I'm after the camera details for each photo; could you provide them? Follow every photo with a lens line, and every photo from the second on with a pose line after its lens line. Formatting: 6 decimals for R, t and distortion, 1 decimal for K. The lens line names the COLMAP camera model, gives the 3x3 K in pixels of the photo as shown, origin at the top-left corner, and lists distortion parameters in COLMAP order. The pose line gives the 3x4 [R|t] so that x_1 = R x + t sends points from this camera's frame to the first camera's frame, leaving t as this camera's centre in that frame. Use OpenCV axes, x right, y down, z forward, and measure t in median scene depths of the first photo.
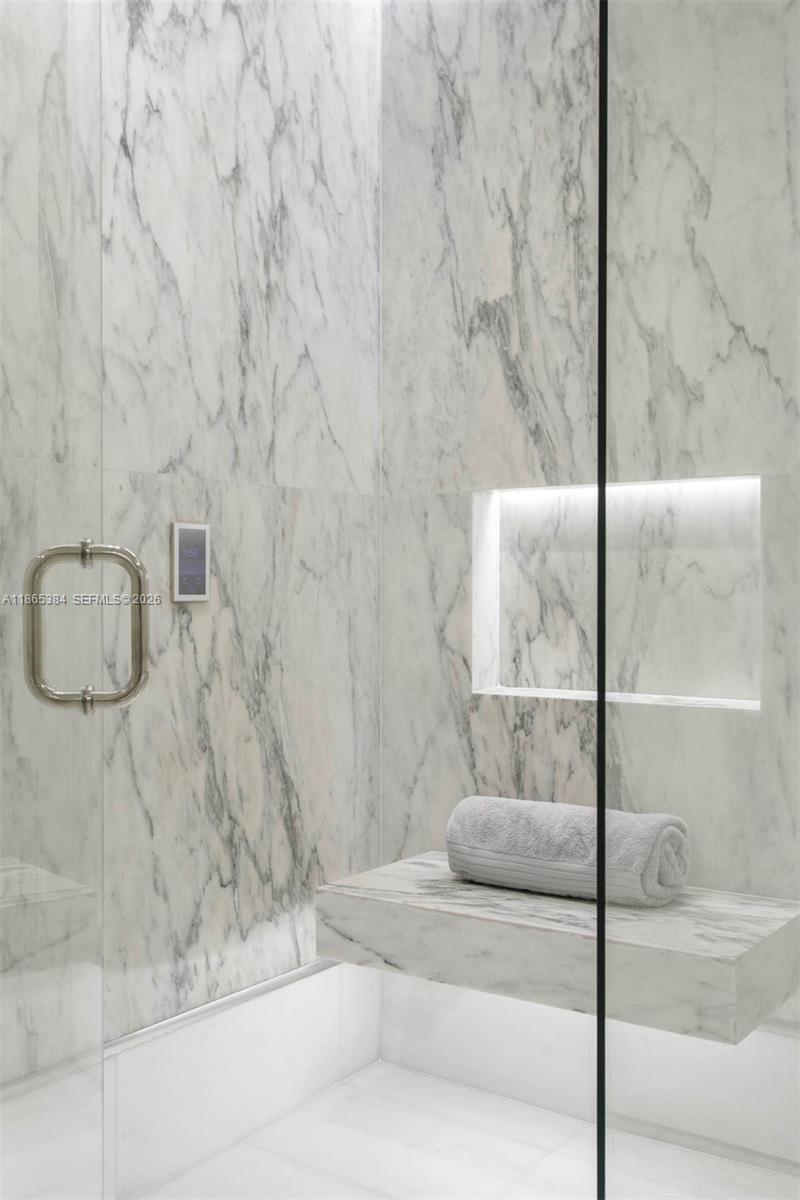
lens RADIAL K [[1219.0, 0, 400.0], [0, 1219.0, 600.0], [0, 0, 1]] dist [0.020095, -0.009874]
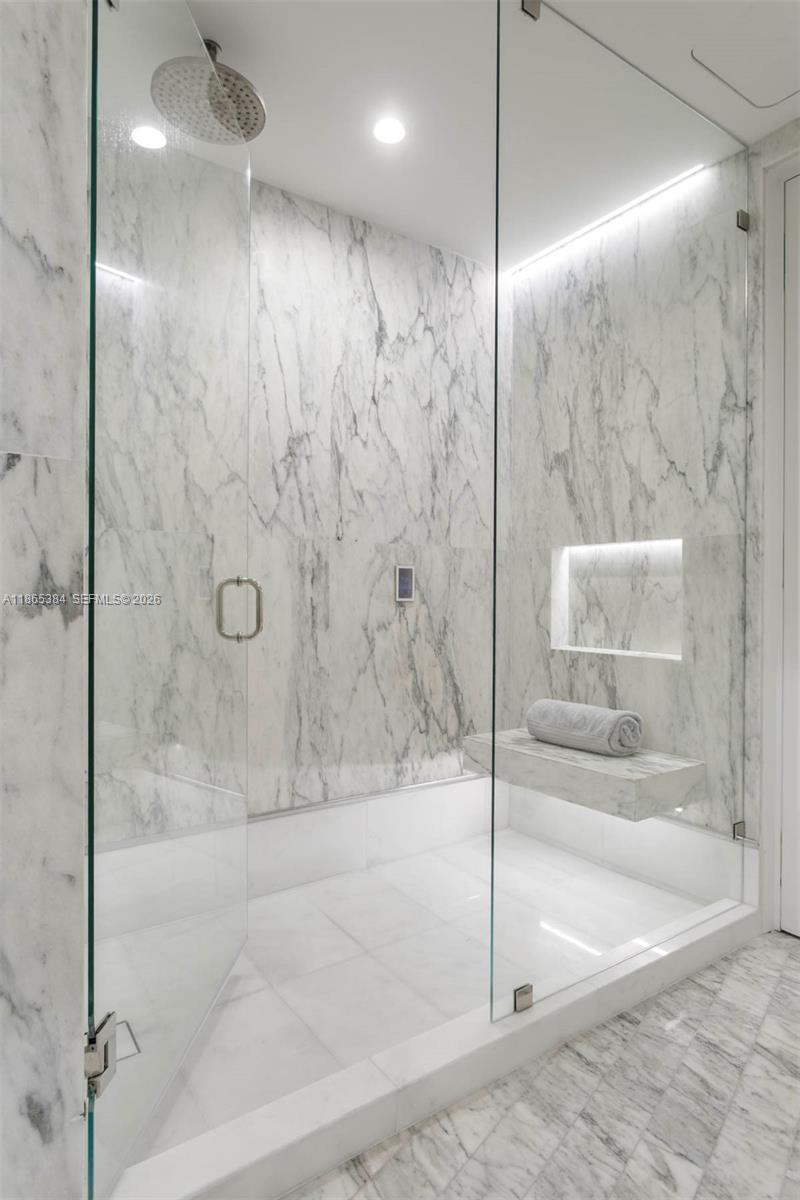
lens RADIAL K [[692.1, 0, 400.0], [0, 692.1, 600.0], [0, 0, 1]] dist [0.000303, 0.000424]
pose [[0.939587, 0.008052, -0.342215, 0.237989], [-0.009501, 0.999952, -0.002559, 0.002207], [0.342178, 0.005656, 0.939618, -0.168374]]
